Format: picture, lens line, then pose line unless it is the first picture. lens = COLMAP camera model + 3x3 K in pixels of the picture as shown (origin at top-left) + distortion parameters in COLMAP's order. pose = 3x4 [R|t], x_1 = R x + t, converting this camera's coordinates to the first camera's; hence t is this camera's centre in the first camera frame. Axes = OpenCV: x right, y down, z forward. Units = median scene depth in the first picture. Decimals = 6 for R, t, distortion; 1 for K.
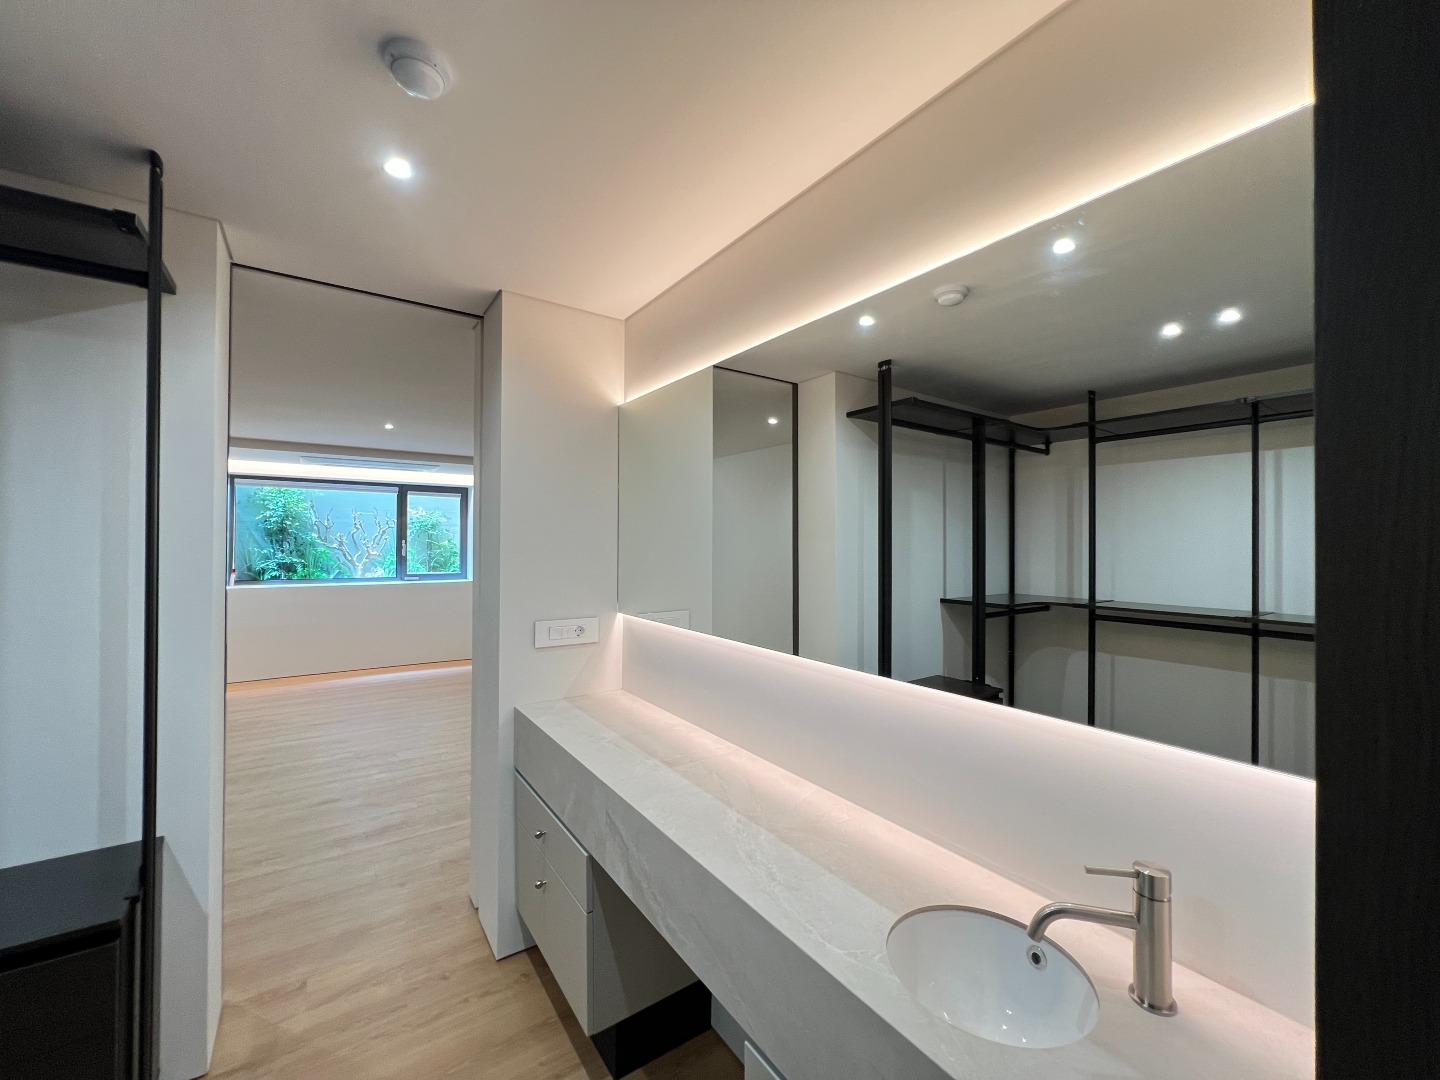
lens RADIAL K [[575.0, 0, 720.0], [0, 575.0, 540.0], [0, 0, 1]] dist [-0.009350, 0.003641]
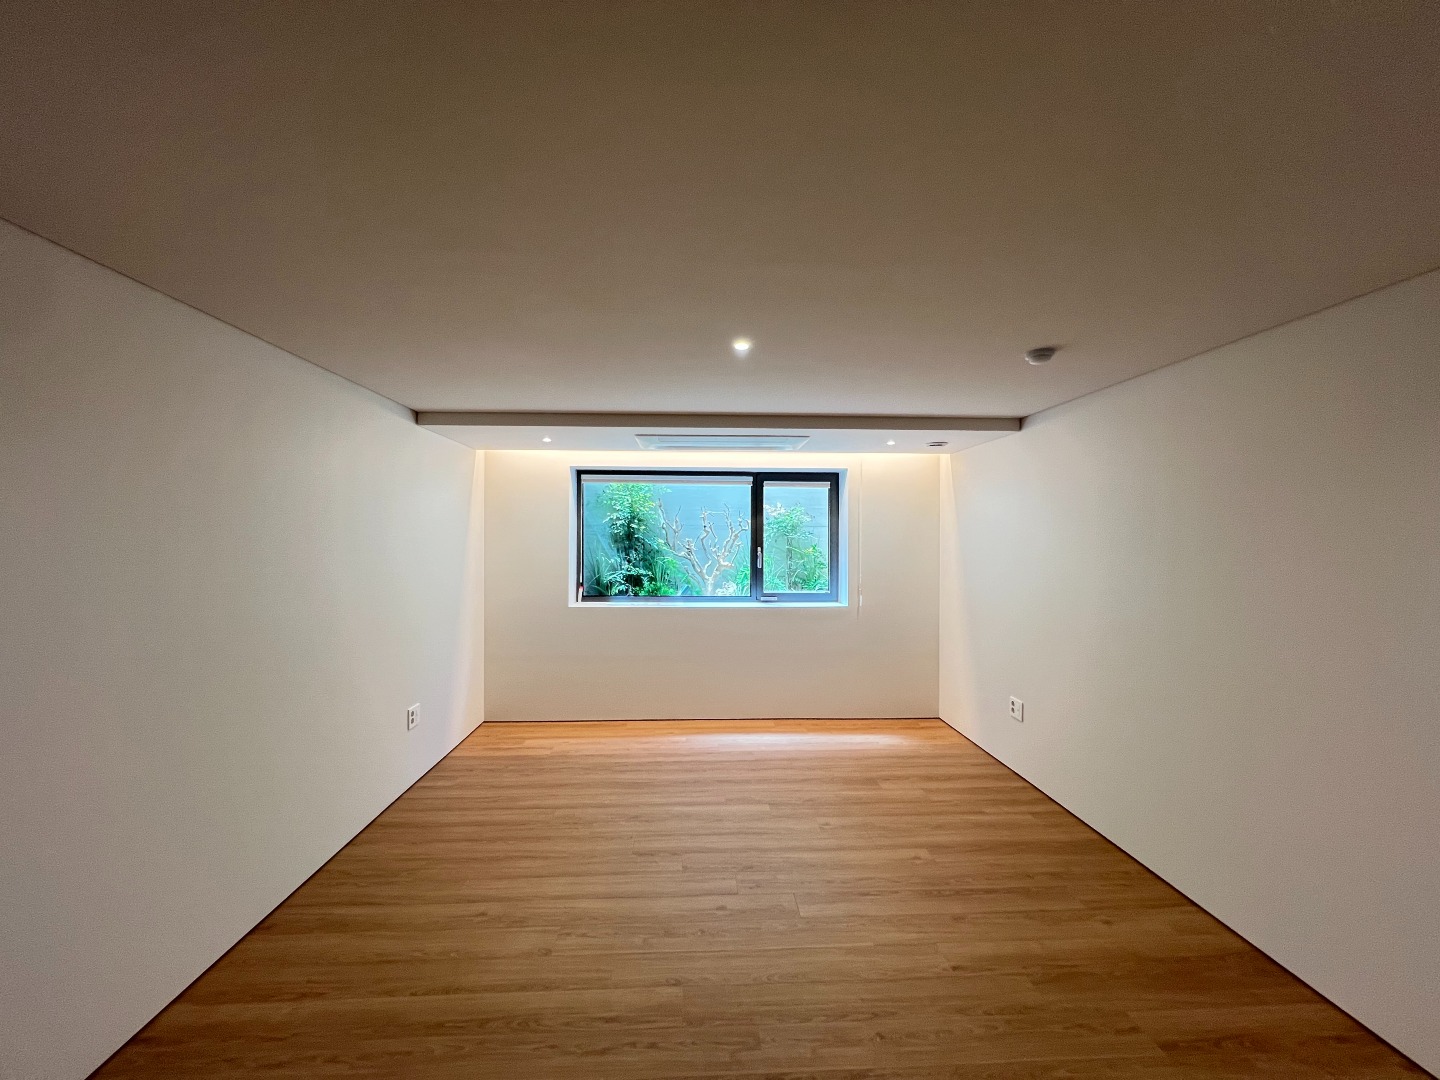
lens RADIAL K [[575.0, 0, 720.0], [0, 575.0, 540.0], [0, 0, 1]] dist [-0.009350, 0.003641]
pose [[0.842110, -0.000540, -0.539305, -0.201021], [0.002916, 0.999989, 0.003552, -0.012437], [0.539298, -0.004564, 0.842103, 0.360062]]
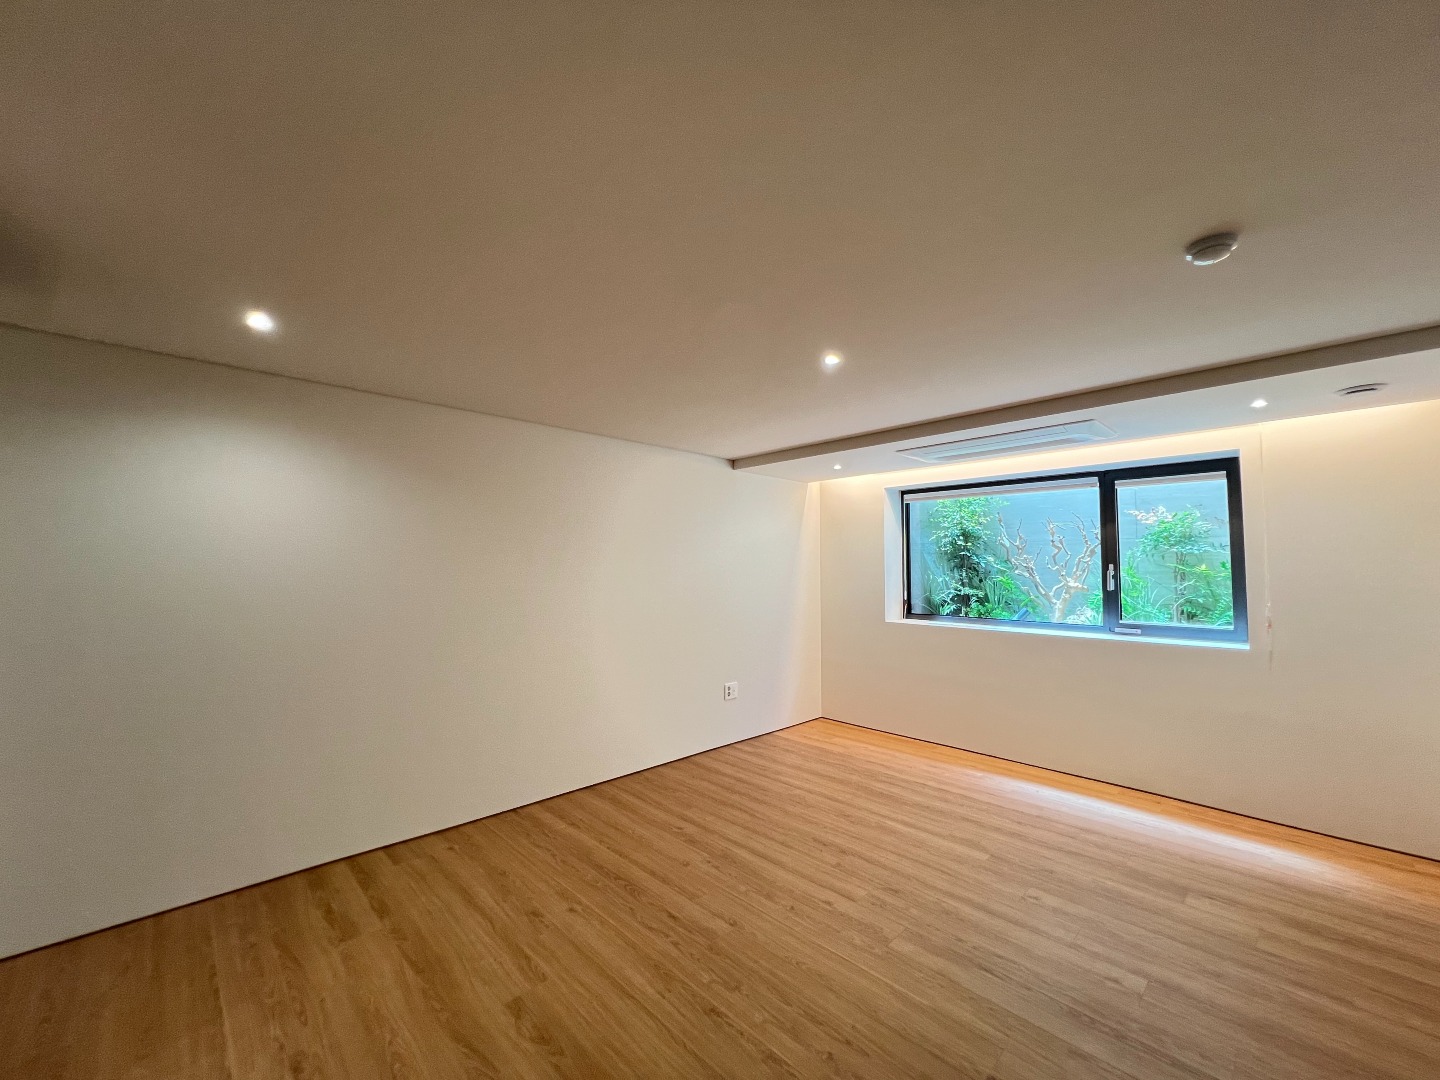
lens RADIAL K [[576.6, 0, 720.0], [0, 576.6, 540.0], [0, 0, 1]] dist [-0.001768, 0.000247]
pose [[0.150335, -0.052470, -0.987242, -0.029026], [0.002182, 0.998606, -0.052742, 0.005802], [0.988633, 0.005775, 0.150240, 0.534104]]
